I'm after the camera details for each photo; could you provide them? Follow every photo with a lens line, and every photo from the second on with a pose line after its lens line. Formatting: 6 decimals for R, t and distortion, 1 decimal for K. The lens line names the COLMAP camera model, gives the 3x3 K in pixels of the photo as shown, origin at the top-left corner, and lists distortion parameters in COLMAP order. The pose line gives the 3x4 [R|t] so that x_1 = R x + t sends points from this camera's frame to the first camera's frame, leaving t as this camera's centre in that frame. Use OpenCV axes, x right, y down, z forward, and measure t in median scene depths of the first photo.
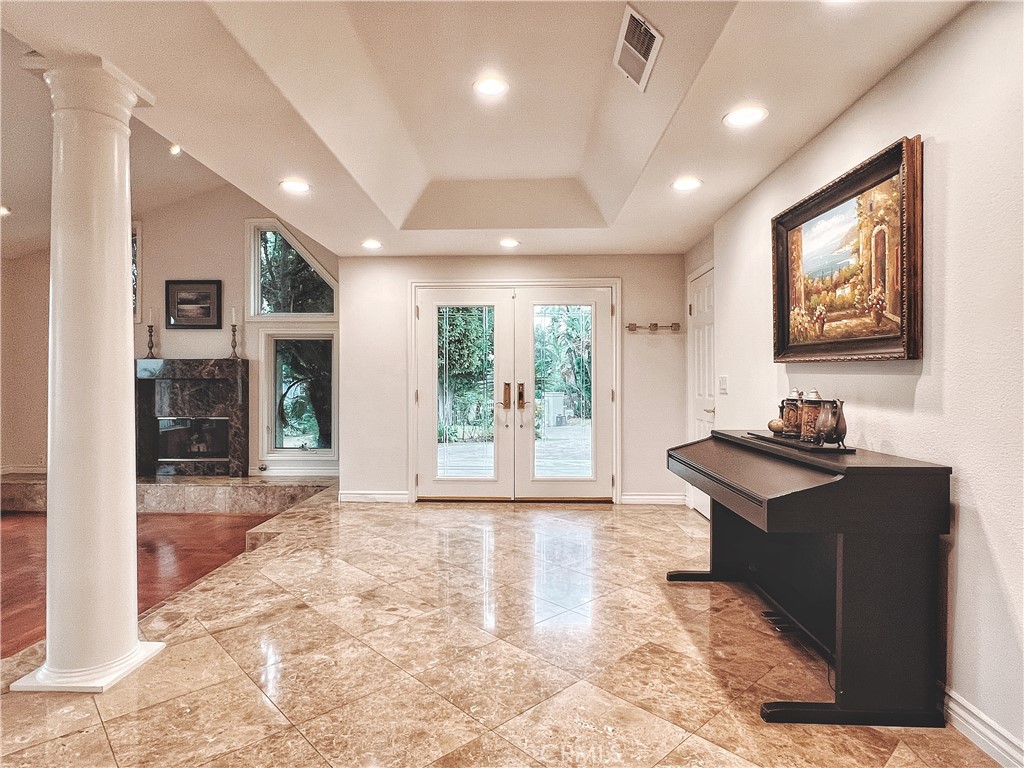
lens RADIAL K [[568.2, 0, 510.5], [0, 568.2, 380.6], [0, 0, 1]] dist [-0.003851, 0.000311]
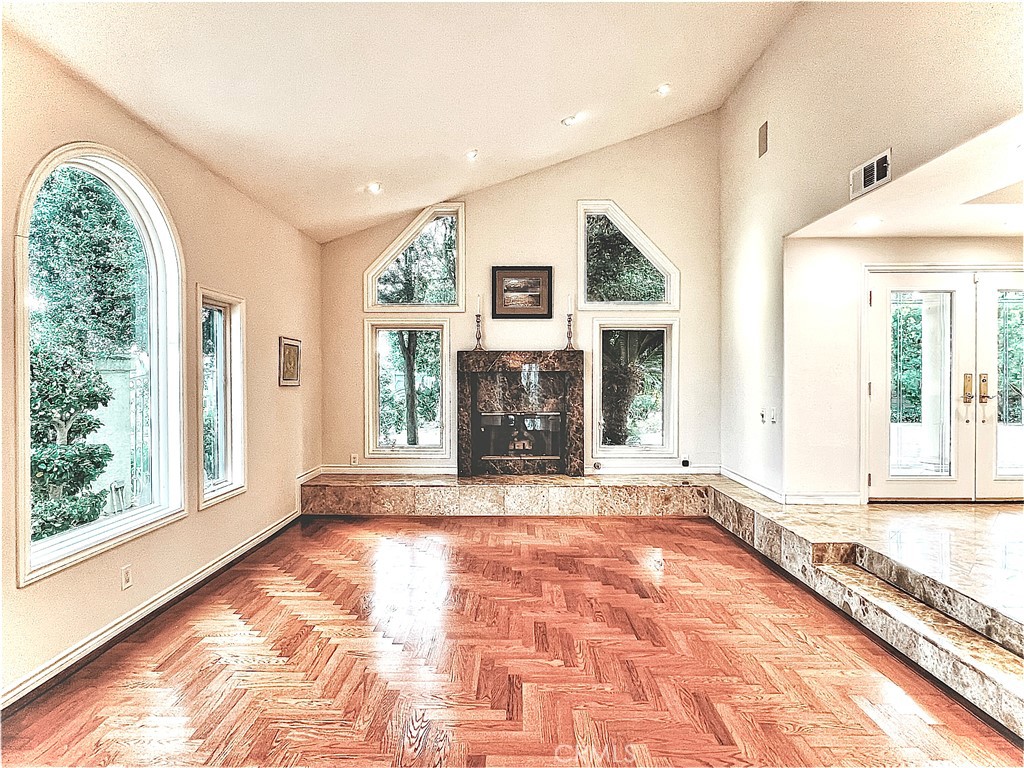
lens RADIAL K [[542.5, 0, 512.9], [0, 542.5, 383.6], [0, 0, 1]] dist [-0.003681, 0.000511]
pose [[0.999534, -0.002788, 0.030382, -0.604978], [0.002259, 0.999845, 0.017440, 0.000722], [-0.030426, -0.017363, 0.999386, 0.105816]]
